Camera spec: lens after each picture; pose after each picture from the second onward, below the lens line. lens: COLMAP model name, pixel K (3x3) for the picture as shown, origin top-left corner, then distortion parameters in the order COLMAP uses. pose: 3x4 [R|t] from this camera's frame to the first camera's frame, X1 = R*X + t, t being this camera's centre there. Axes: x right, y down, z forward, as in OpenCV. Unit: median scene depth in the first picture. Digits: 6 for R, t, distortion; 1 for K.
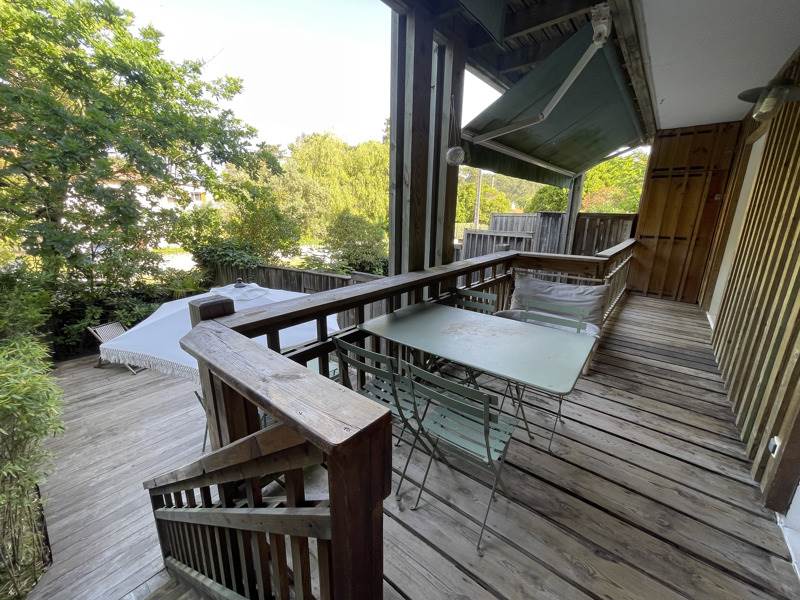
lens RADIAL K [[323.2, 0, 399.4], [0, 323.2, 295.3], [0, 0, 1]] dist [0.001494, -0.000066]
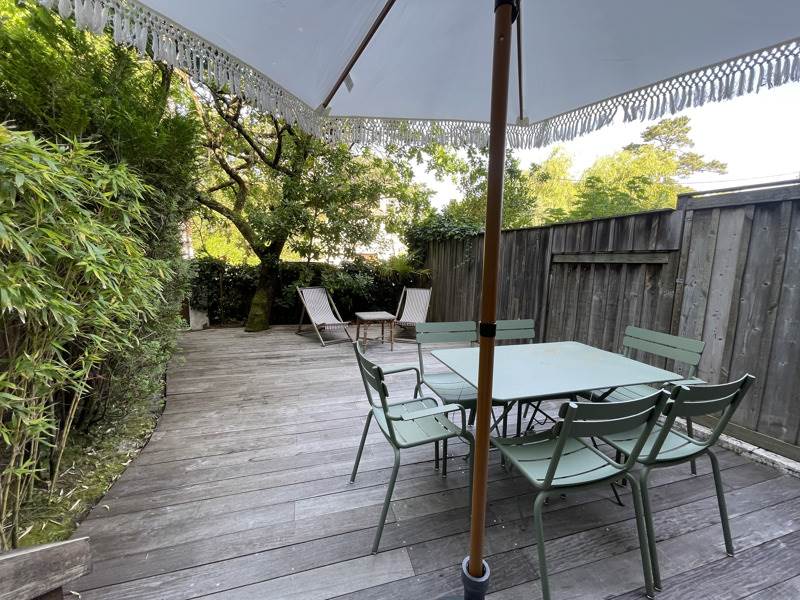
lens RADIAL K [[323.2, 0, 400.5], [0, 323.2, 299.9], [0, 0, 1]] dist [0.001494, -0.000066]
pose [[0.823556, 0.068891, -0.563035, -0.231141], [-0.142378, 0.985926, -0.087622, 0.196549], [0.549075, 0.152326, 0.821775, 0.472233]]
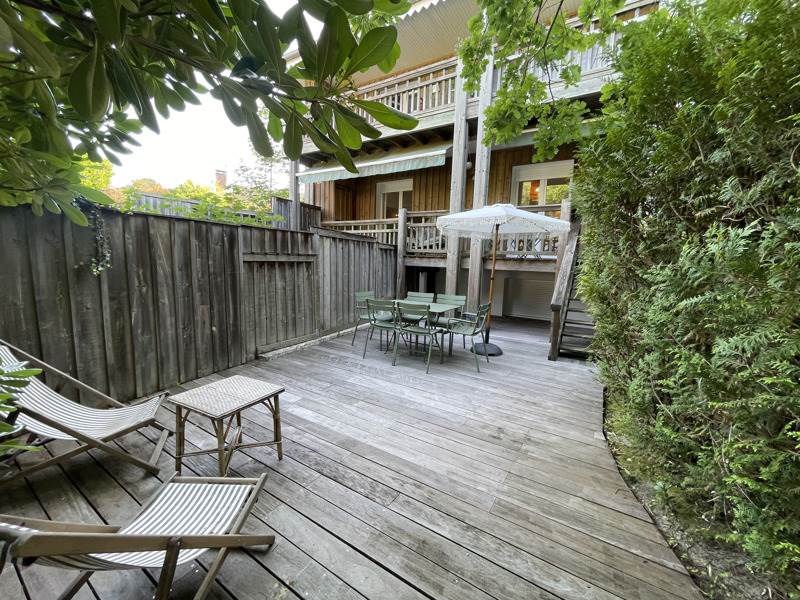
lens RADIAL K [[323.2, 0, 401.6], [0, 323.2, 302.2], [0, 0, 1]] dist [0.001494, -0.000066]
pose [[-0.119722, -0.141205, 0.982715, -1.202768], [0.215934, 0.962435, 0.164597, 0.043405], [-0.969040, 0.231907, -0.084734, 0.988973]]
